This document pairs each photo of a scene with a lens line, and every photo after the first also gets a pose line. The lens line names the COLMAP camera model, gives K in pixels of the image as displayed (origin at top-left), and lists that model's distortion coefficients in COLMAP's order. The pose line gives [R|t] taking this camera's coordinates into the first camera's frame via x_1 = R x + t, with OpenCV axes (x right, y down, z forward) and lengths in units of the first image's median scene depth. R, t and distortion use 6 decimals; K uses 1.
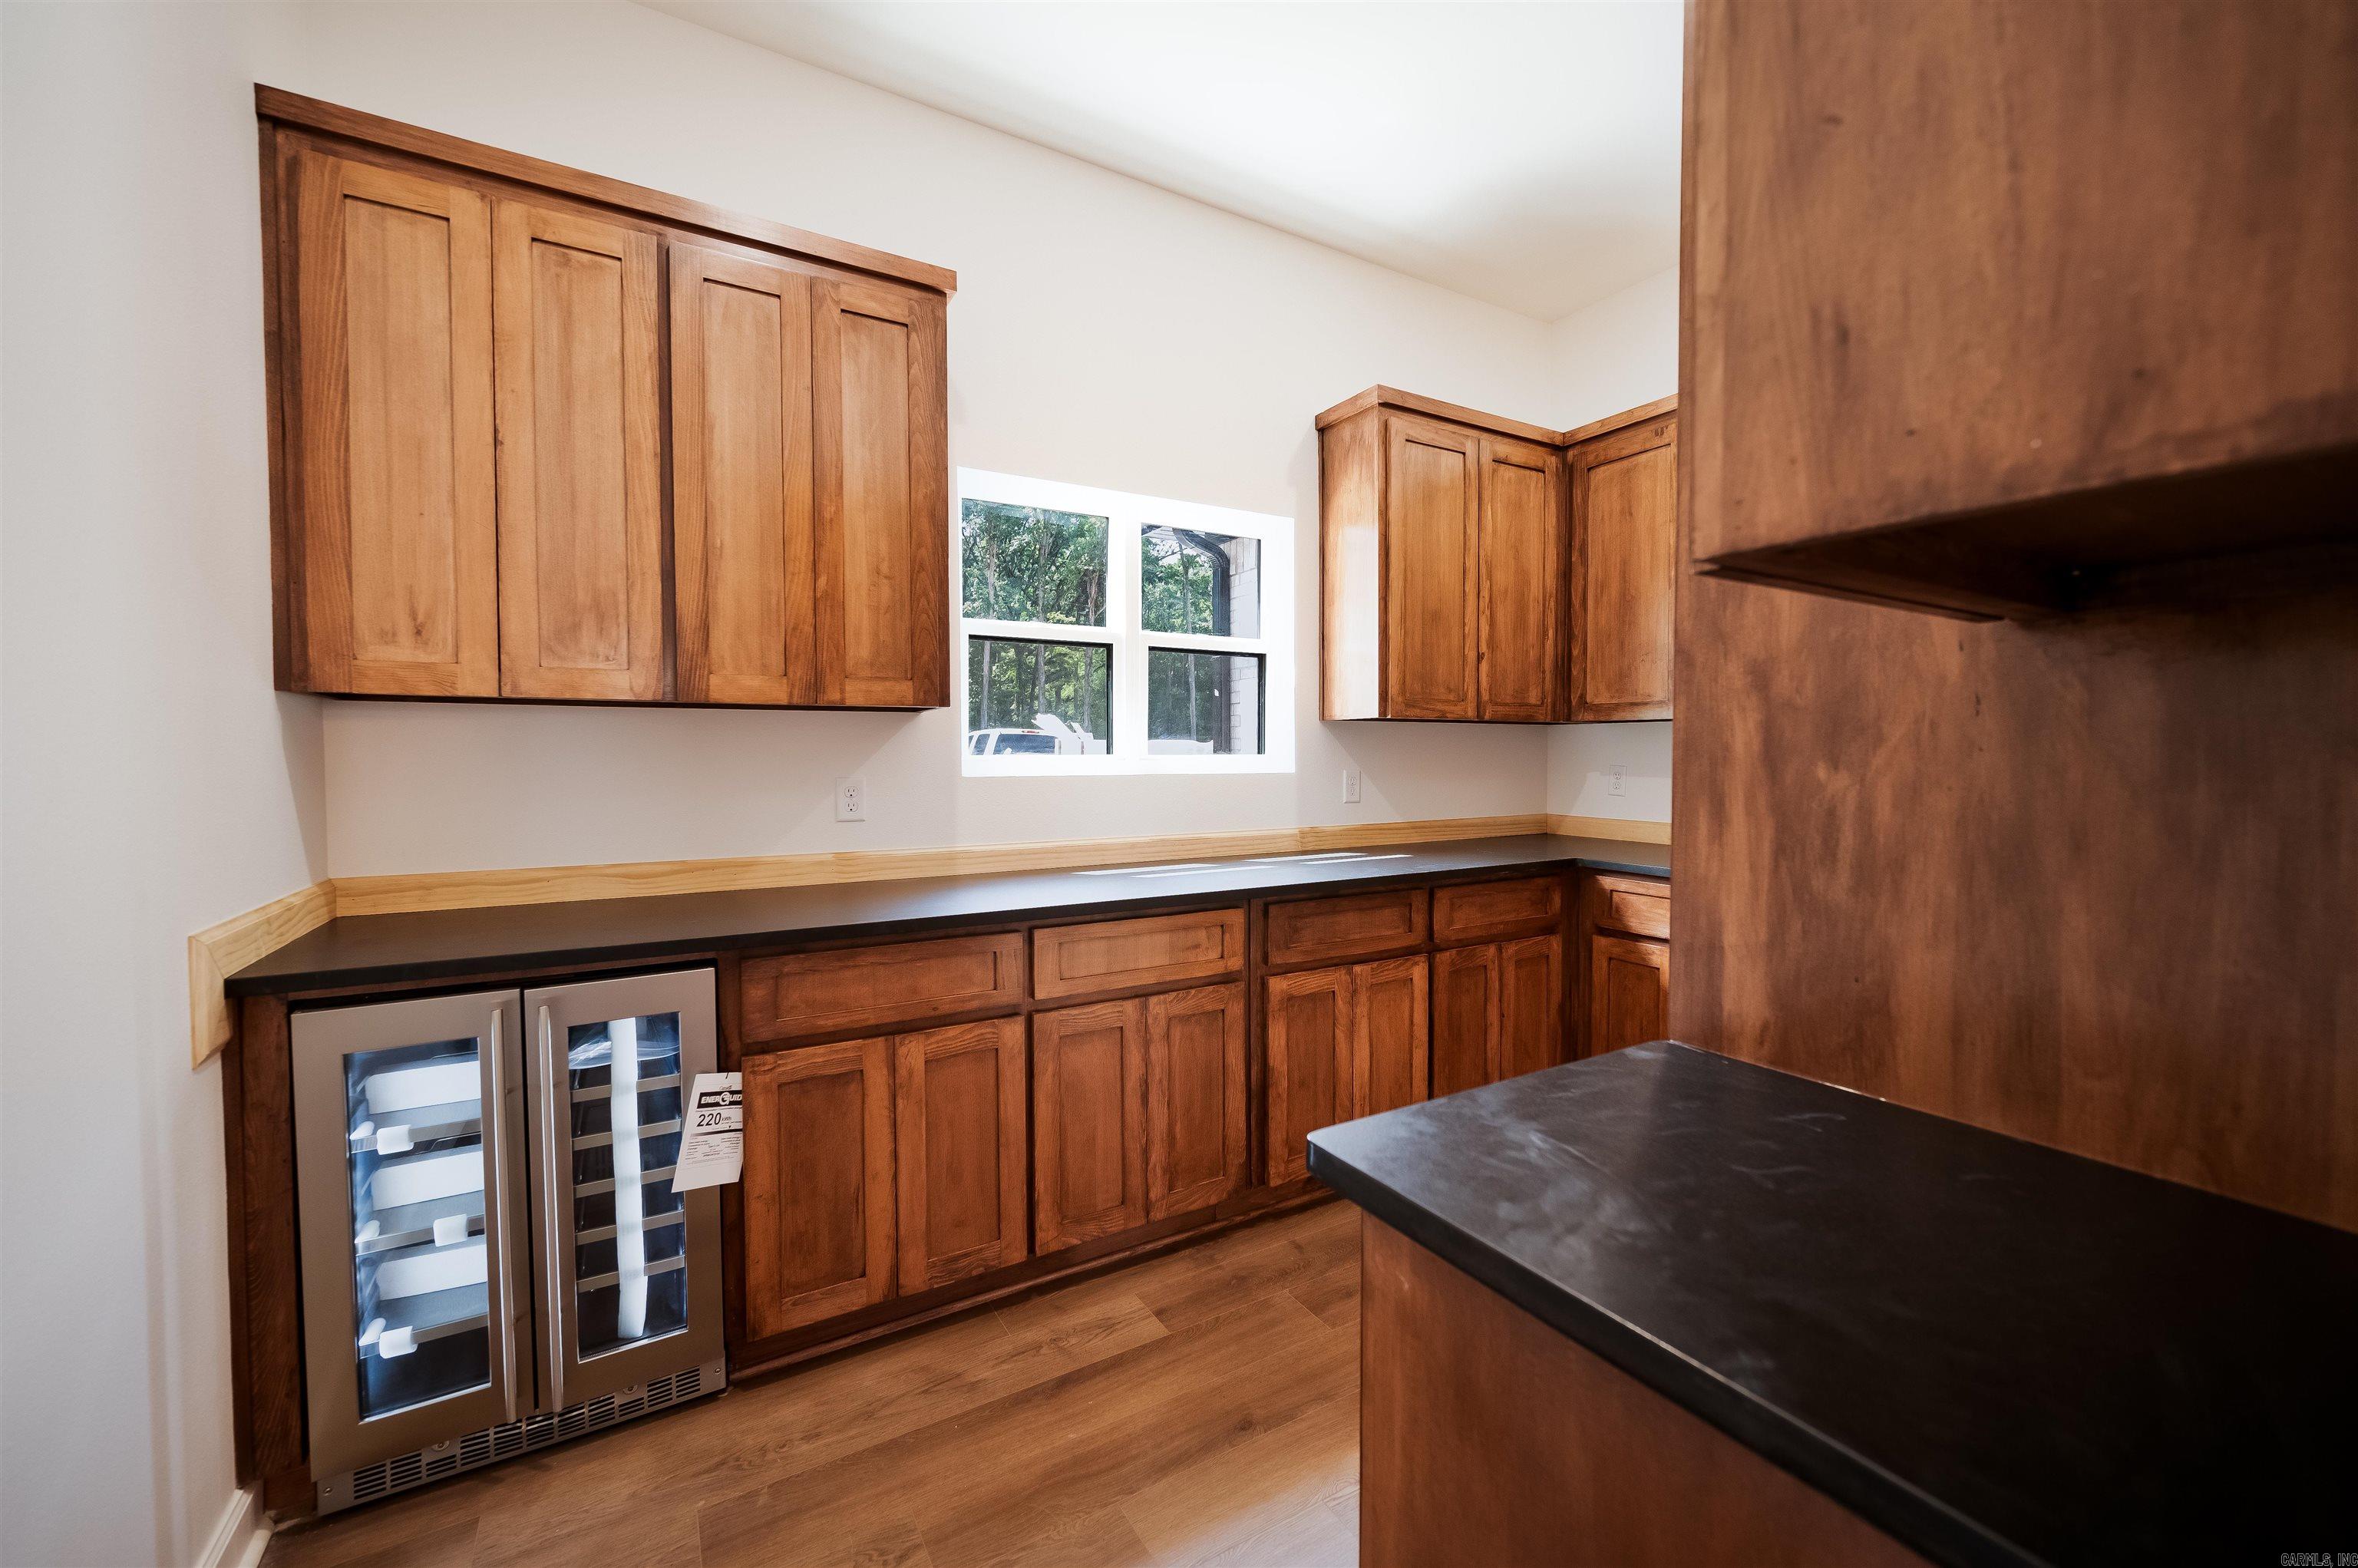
lens RADIAL K [[954.0, 0, 1216.5], [0, 954.0, 786.1], [0, 0, 1]] dist [0.001724, -0.000112]
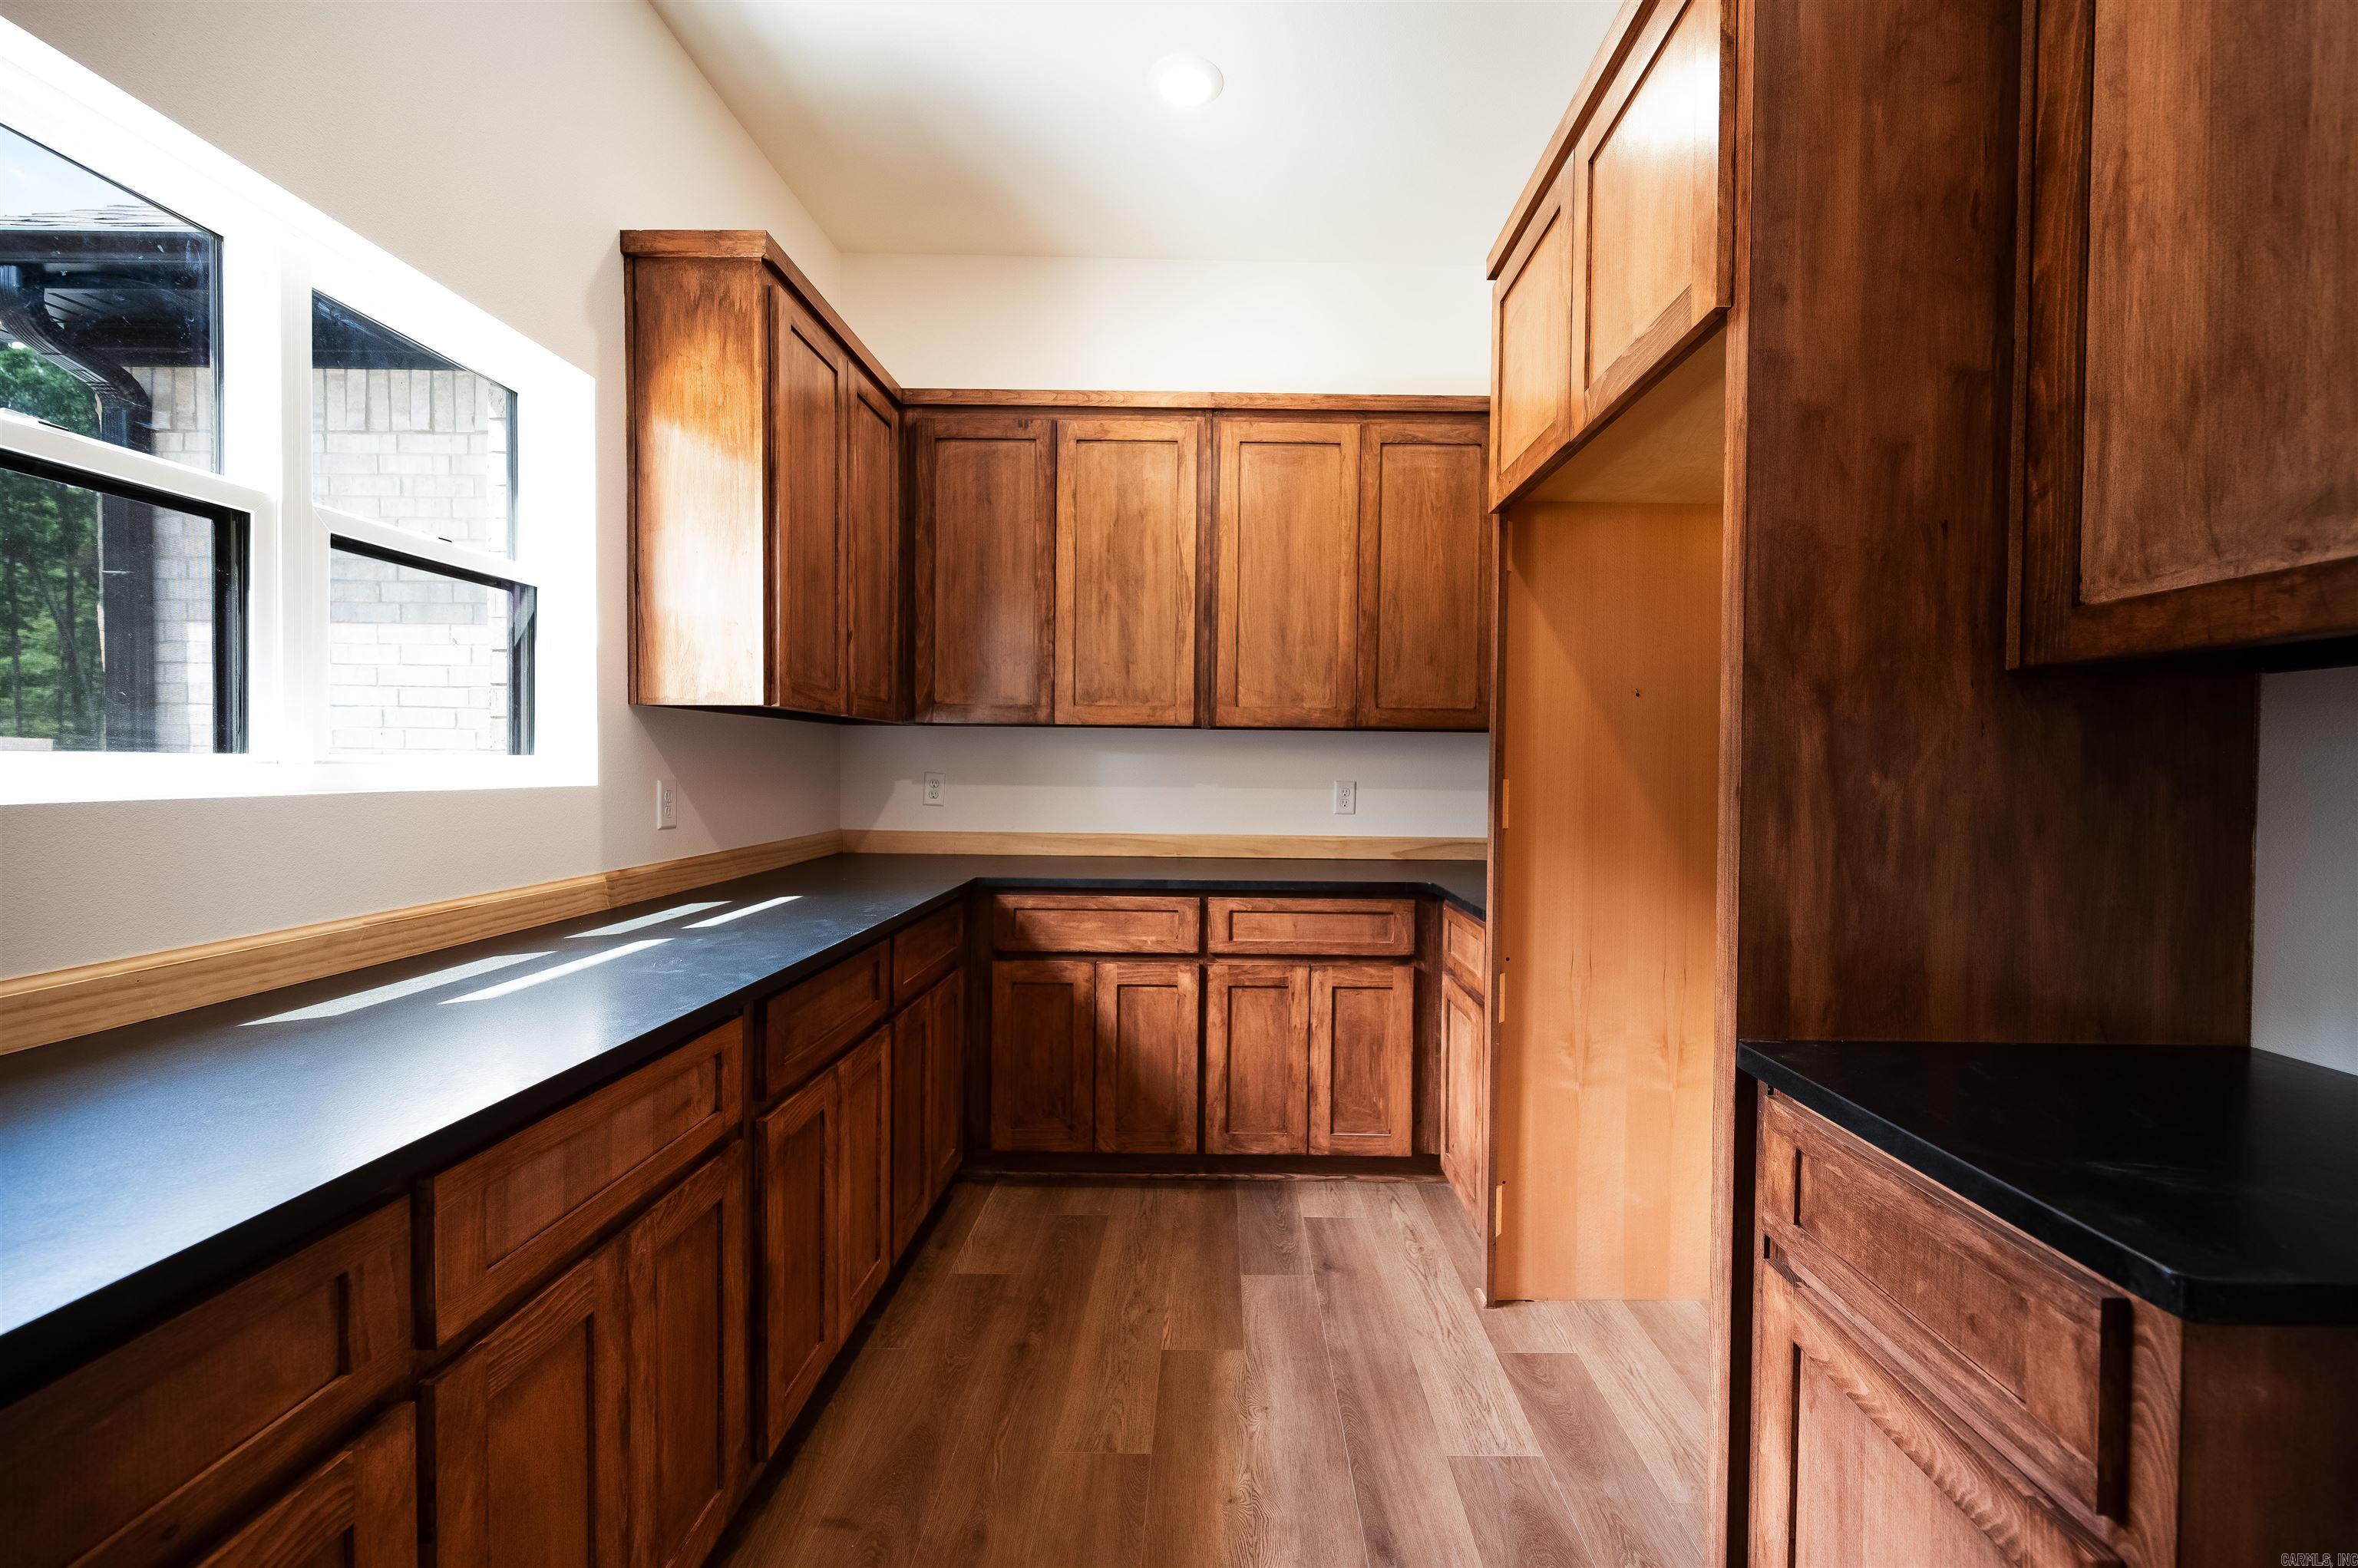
lens RADIAL K [[954.0, 0, 1193.4], [0, 954.0, 781.5], [0, 0, 1]] dist [0.001724, -0.000112]
pose [[0.515992, -0.011126, 0.856521, -0.276865], [0.020146, 0.999797, 0.000851, -0.010295], [-0.856357, 0.016816, 0.516111, 0.375286]]
